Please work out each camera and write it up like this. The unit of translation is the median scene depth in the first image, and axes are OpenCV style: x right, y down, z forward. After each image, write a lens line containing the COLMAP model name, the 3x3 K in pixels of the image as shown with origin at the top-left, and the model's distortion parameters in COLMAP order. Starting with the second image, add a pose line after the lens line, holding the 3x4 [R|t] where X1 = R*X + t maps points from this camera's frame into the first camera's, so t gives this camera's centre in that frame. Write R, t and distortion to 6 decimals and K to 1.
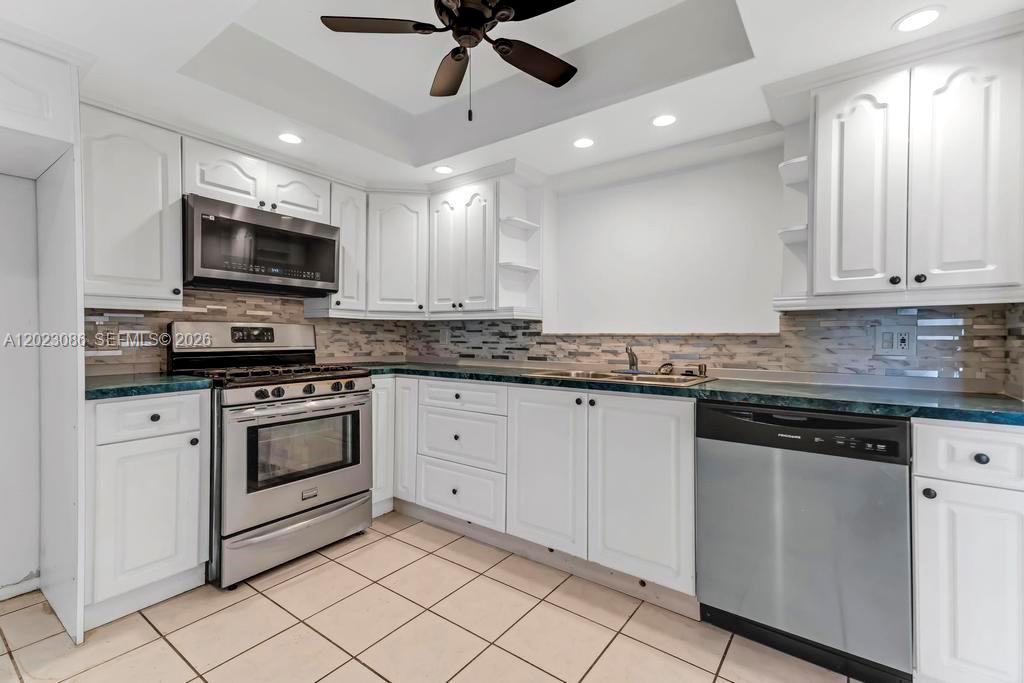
lens RADIAL K [[454.0, 0, 512.0], [0, 454.0, 341.5], [0, 0, 1]] dist [0.025259, -0.000161]
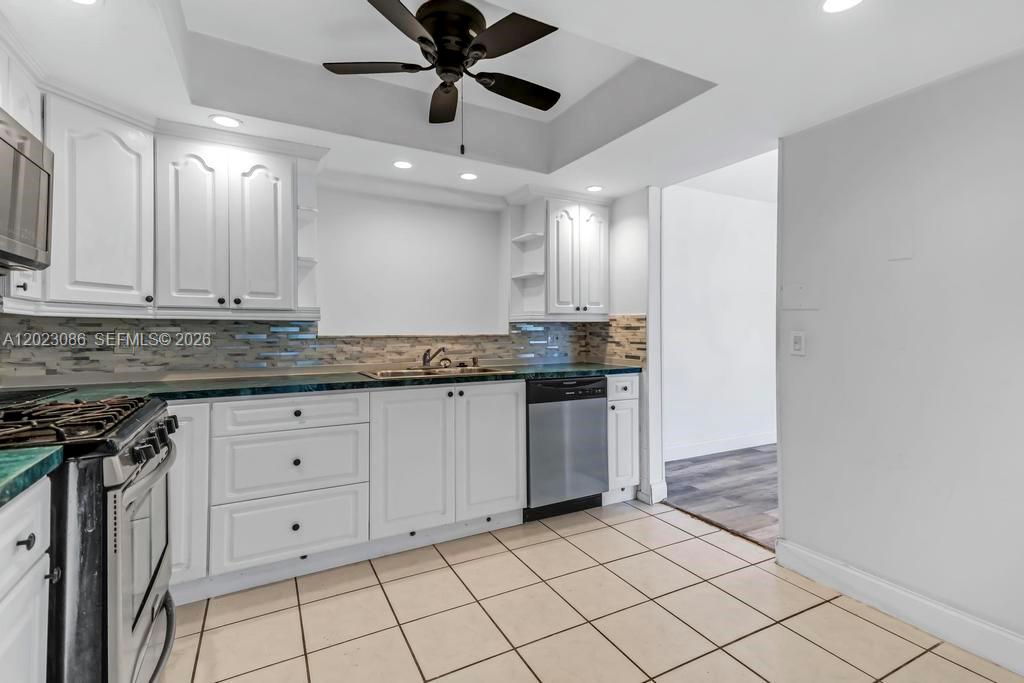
lens RADIAL K [[463.5, 0, 511.3], [0, 463.5, 335.8], [0, 0, 1]] dist [0.023639, 0.000200]
pose [[0.420595, -0.018710, 0.907056, -0.783183], [0.009972, 0.999822, 0.015999, -0.035789], [-0.907194, 0.002316, 0.420707, 0.292712]]
